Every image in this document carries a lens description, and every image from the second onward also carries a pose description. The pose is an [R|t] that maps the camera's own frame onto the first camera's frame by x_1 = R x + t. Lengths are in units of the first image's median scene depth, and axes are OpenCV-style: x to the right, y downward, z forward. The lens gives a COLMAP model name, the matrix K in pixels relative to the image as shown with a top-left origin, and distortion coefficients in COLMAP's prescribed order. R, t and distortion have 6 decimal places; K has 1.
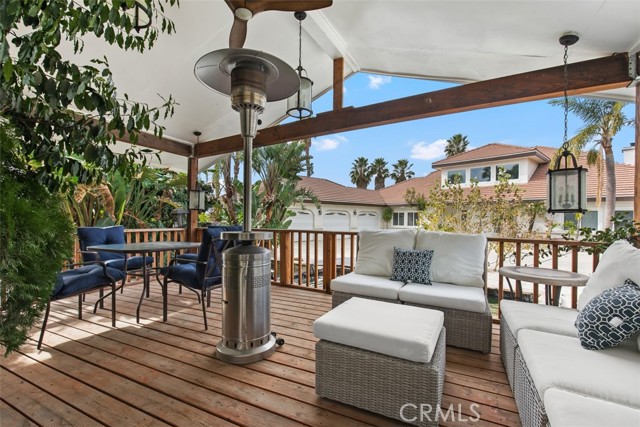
lens RADIAL K [[297.4, 0, 317.6], [0, 297.4, 223.1], [0, 0, 1]] dist [0.000851, 0.000064]
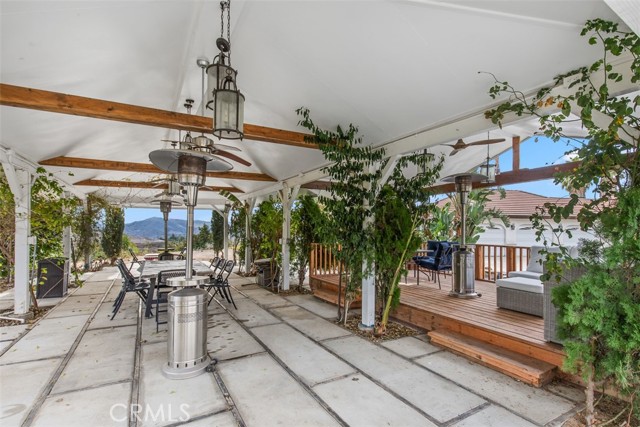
lens RADIAL K [[297.4, 0, 317.6], [0, 297.4, 223.1], [0, 0, 1]] dist [0.000851, 0.000064]
pose [[0.835659, -0.008224, -0.549187, 0.044577], [-0.015614, 0.999128, -0.038721, -0.015549], [0.549027, 0.040933, 0.834802, -0.768697]]
